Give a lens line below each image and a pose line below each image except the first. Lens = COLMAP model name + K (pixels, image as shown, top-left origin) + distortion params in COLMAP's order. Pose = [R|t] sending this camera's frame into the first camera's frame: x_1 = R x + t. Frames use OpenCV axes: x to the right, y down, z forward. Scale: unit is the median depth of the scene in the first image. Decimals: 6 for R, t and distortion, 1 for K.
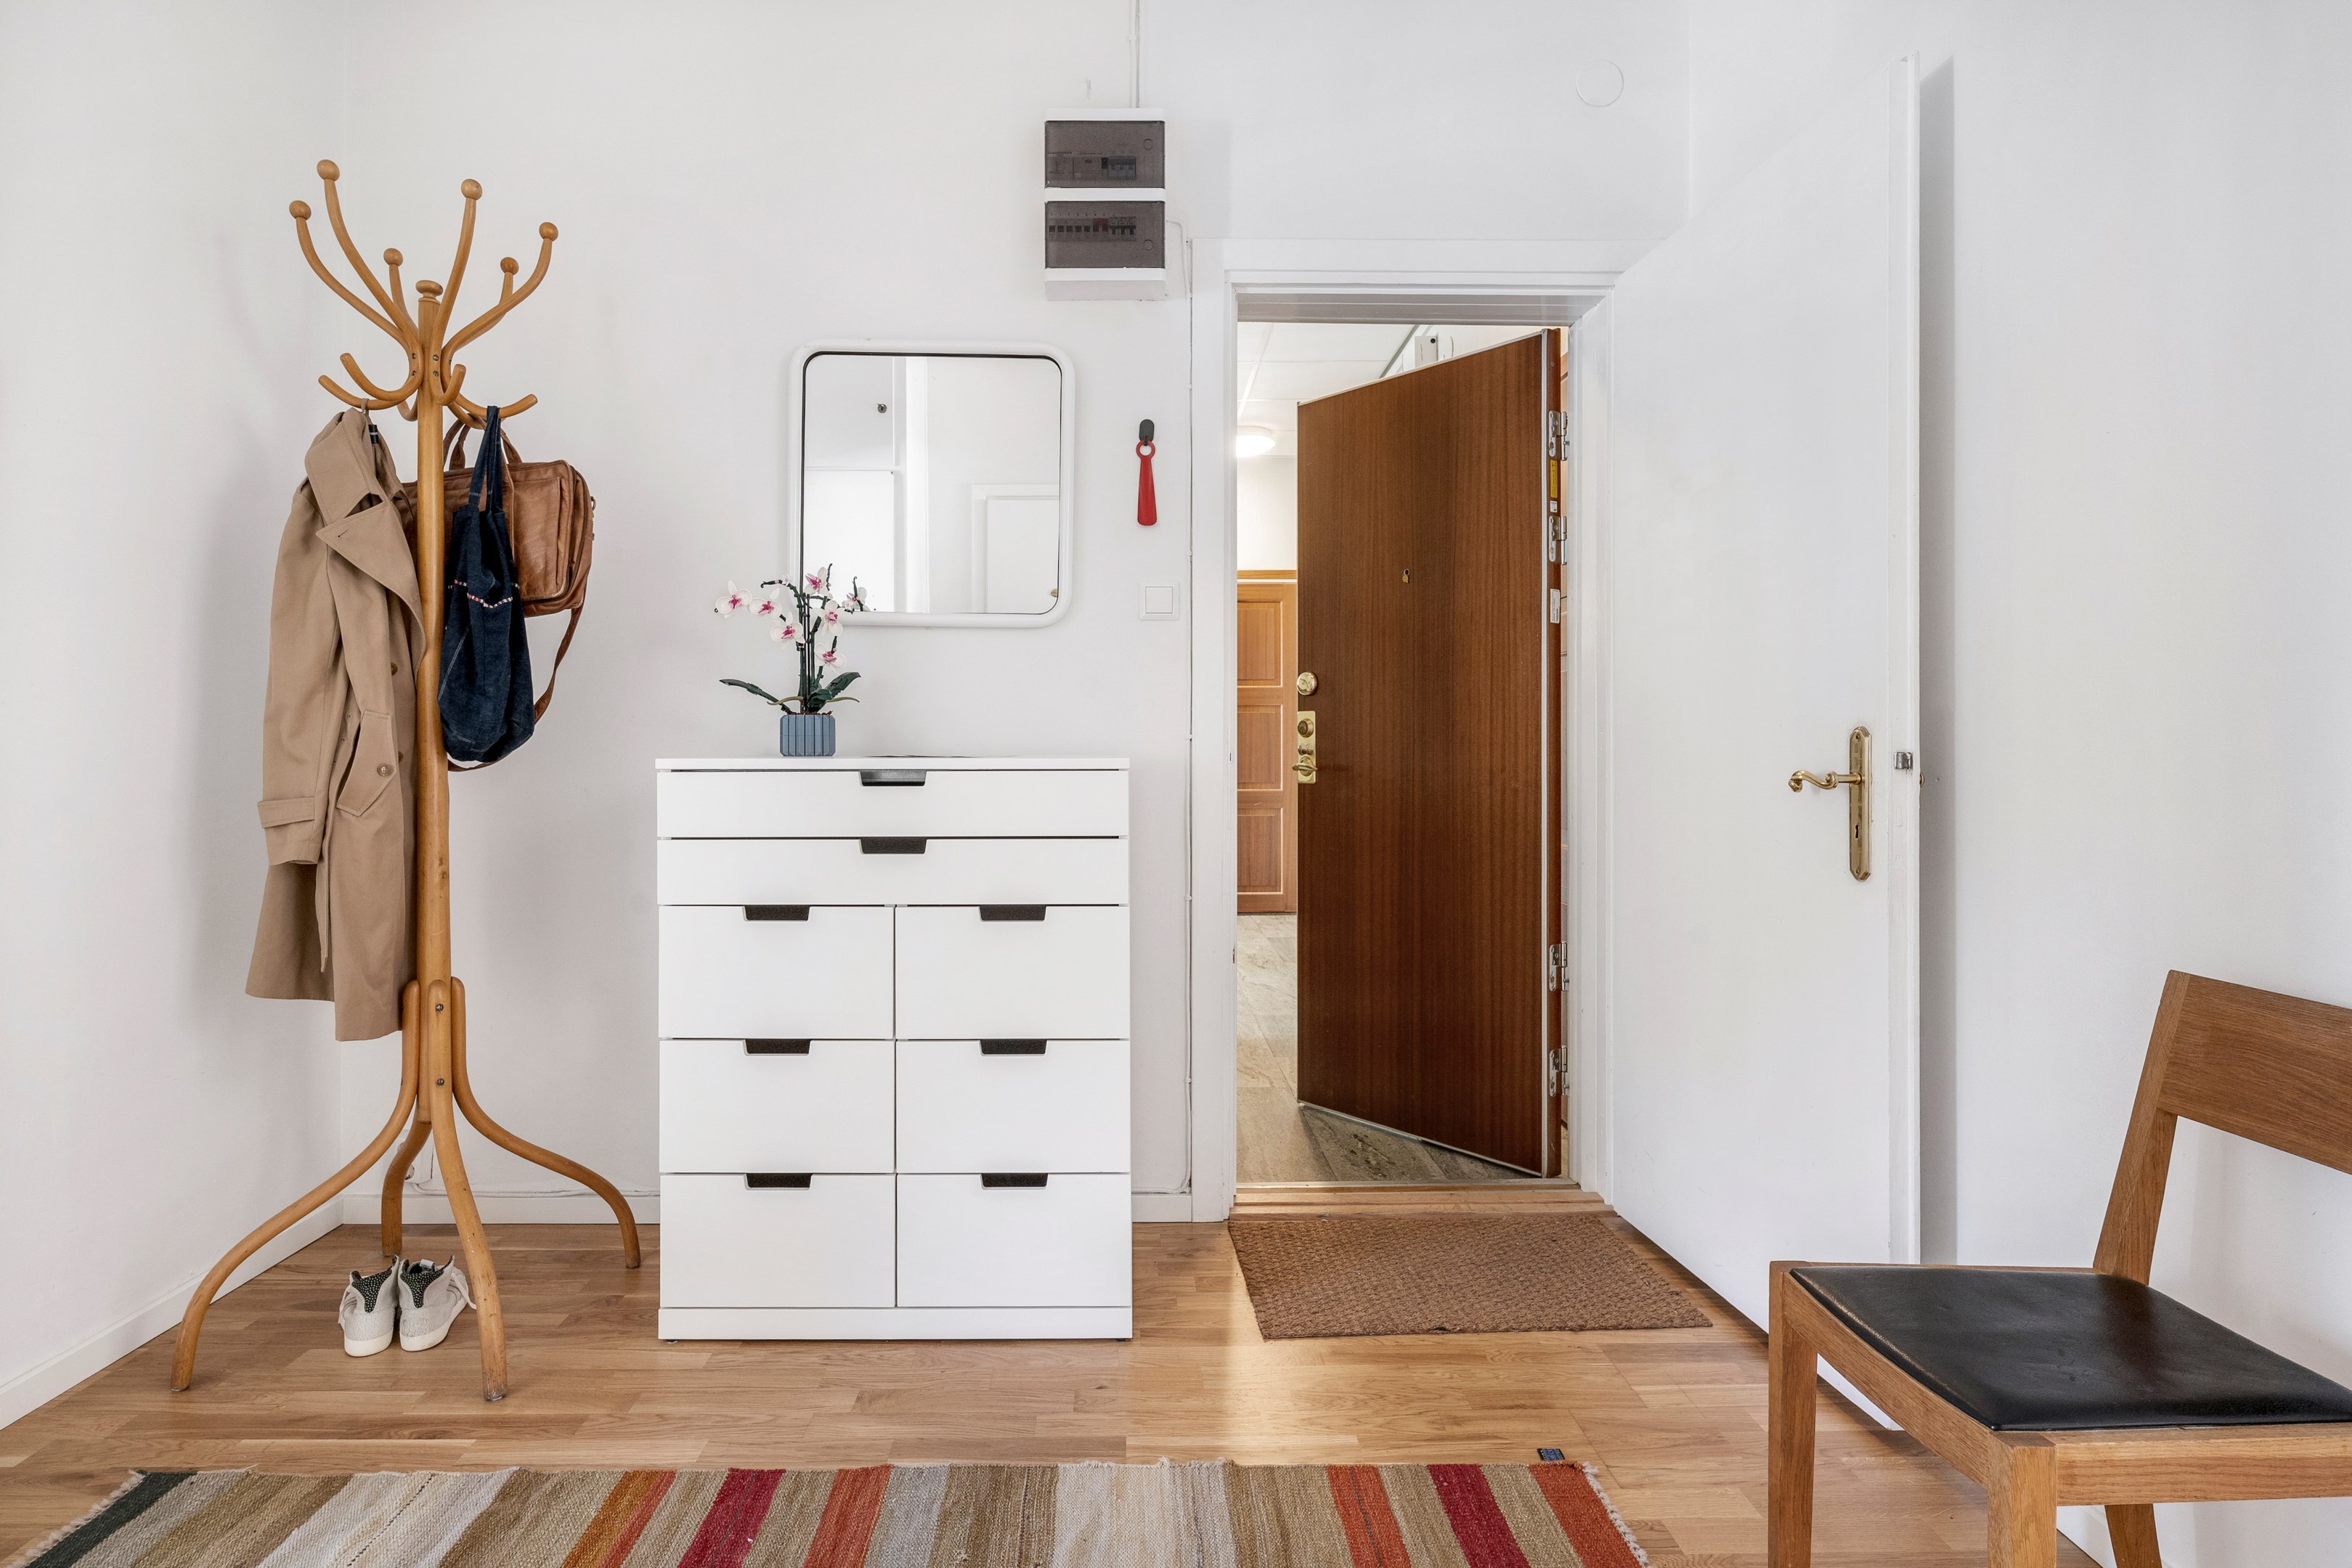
lens RADIAL K [[1289.8, 0, 1169.7], [0, 1289.8, 733.3], [0, 0, 1]] dist [0.000783, -0.000142]
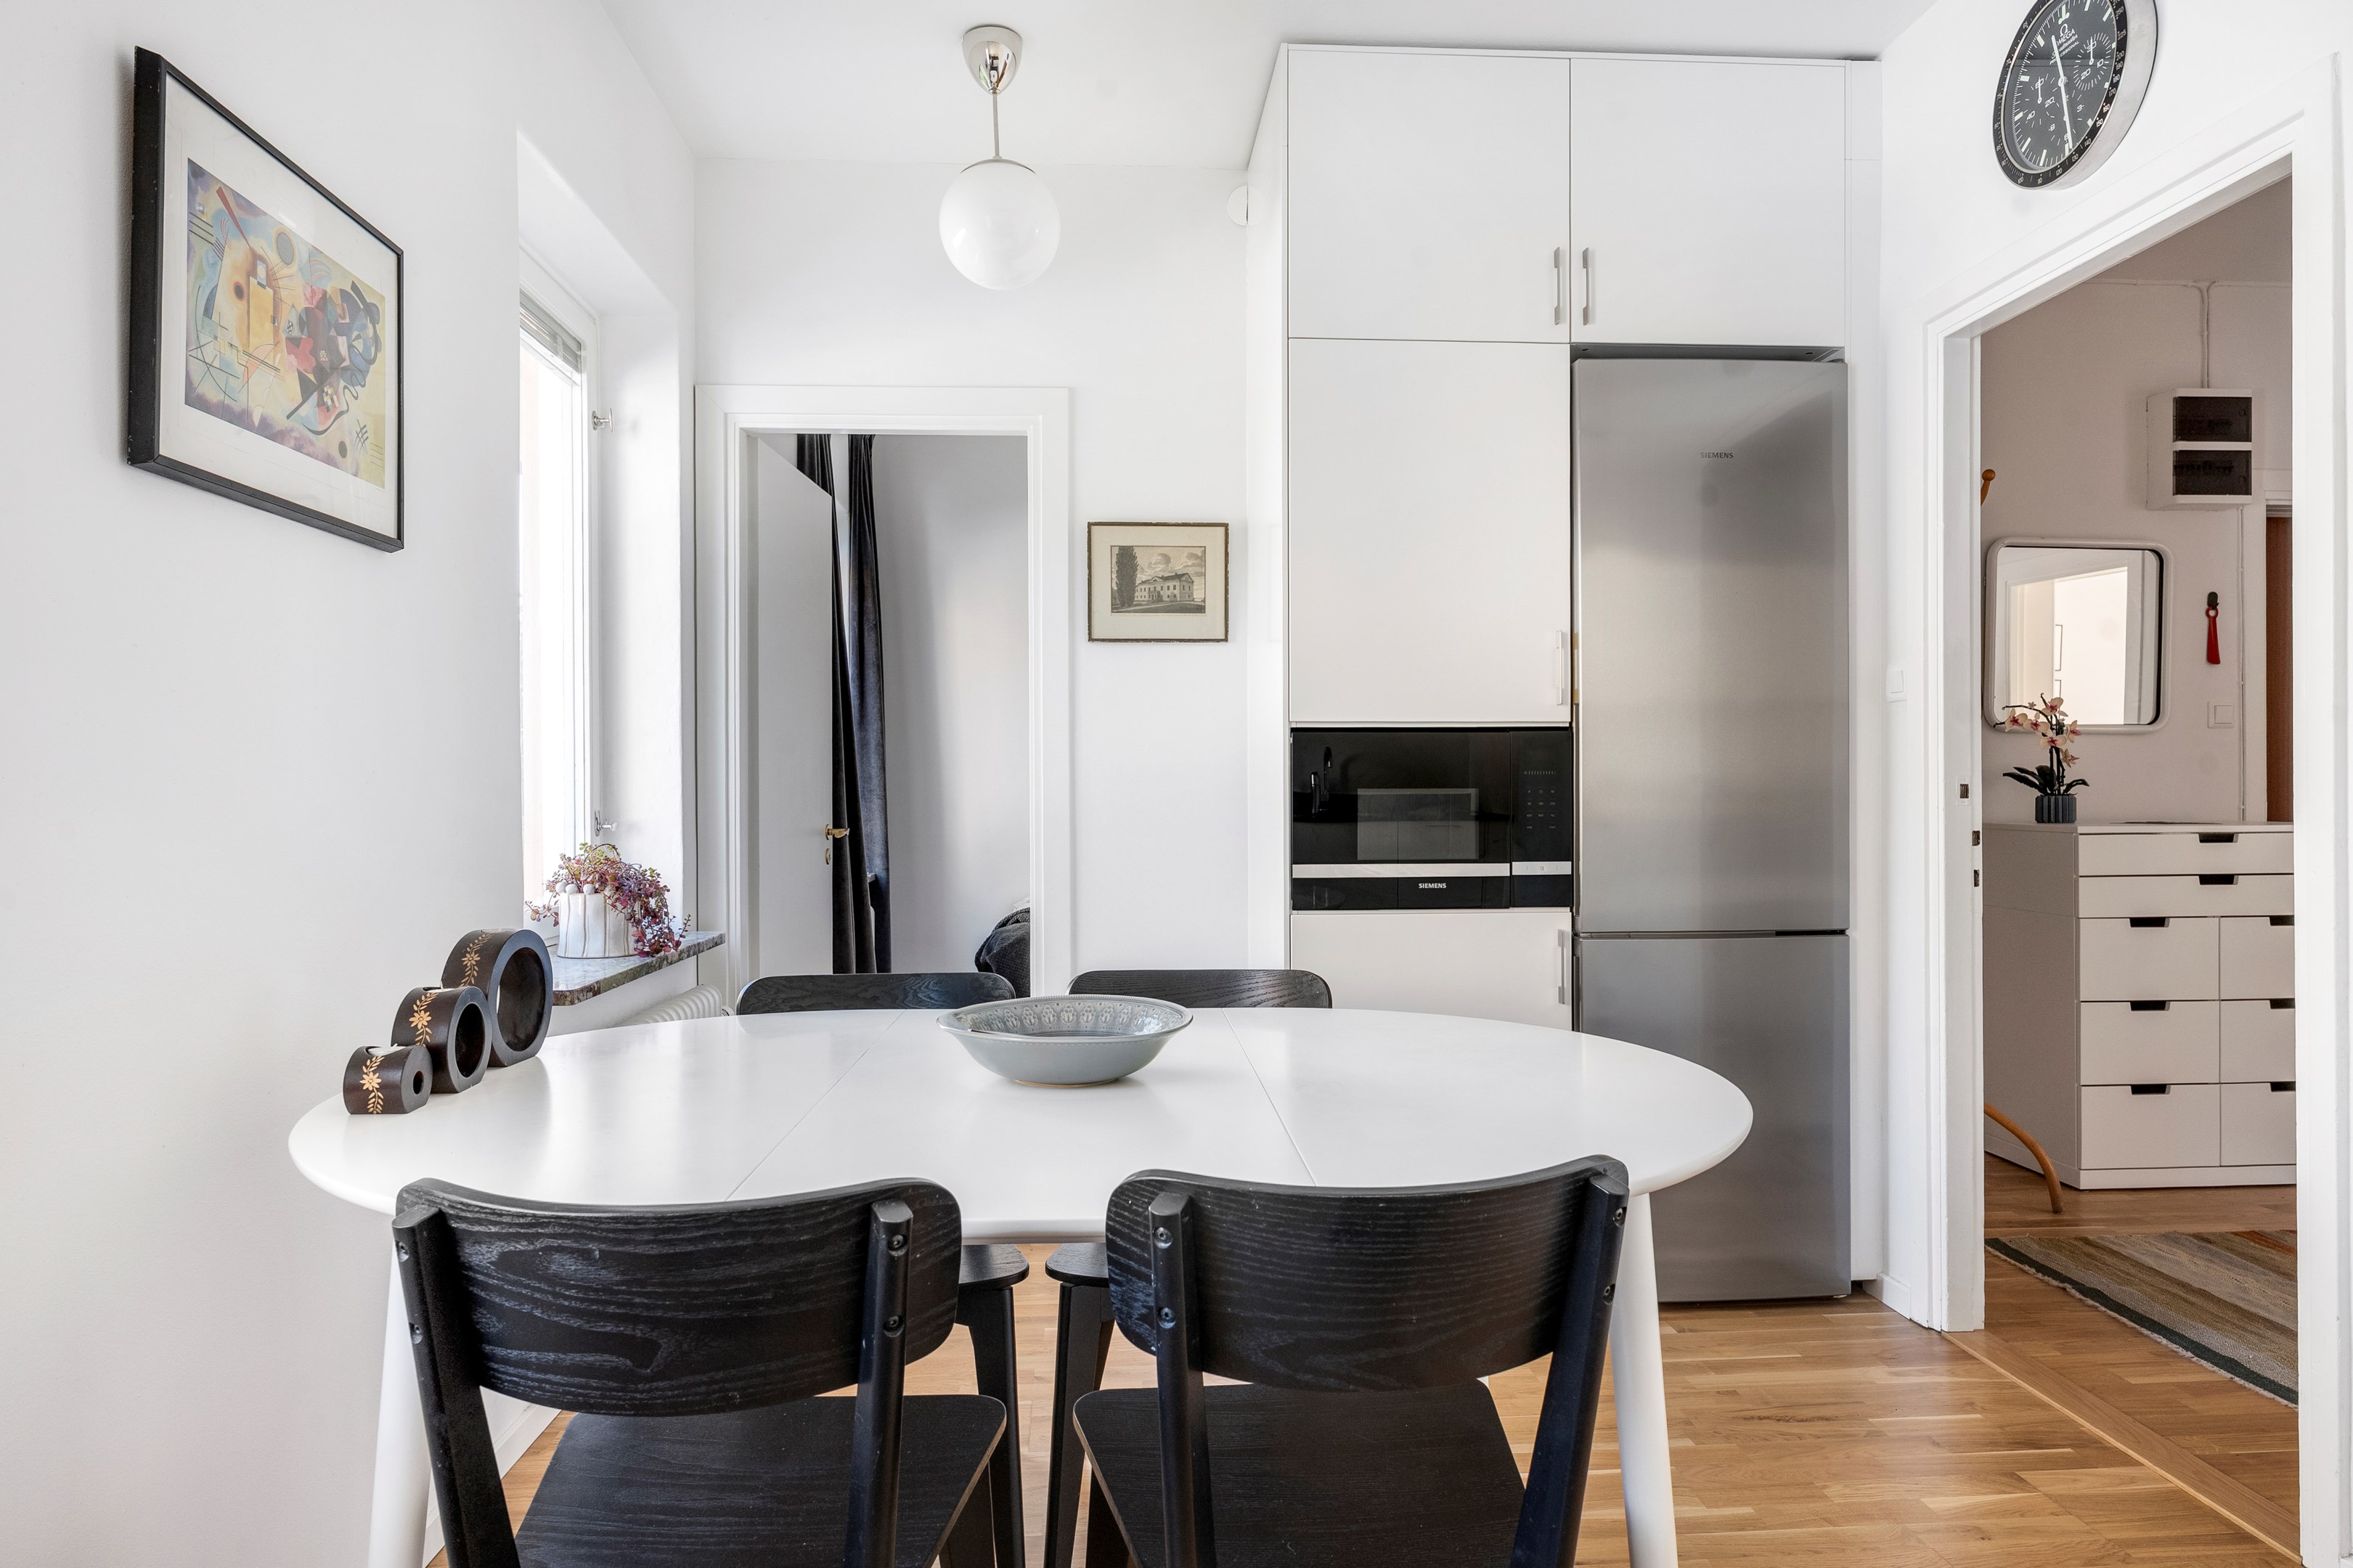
lens RADIAL K [[1351.0, 0, 1176.5], [0, 1351.0, 784.0], [0, 0, 1]] dist [0.000187, 0.000016]
pose [[0.999027, -0.007218, 0.043508, -1.546456], [0.006886, 0.999946, 0.007774, -0.052281], [-0.043562, -0.007466, 0.999023, -0.607587]]
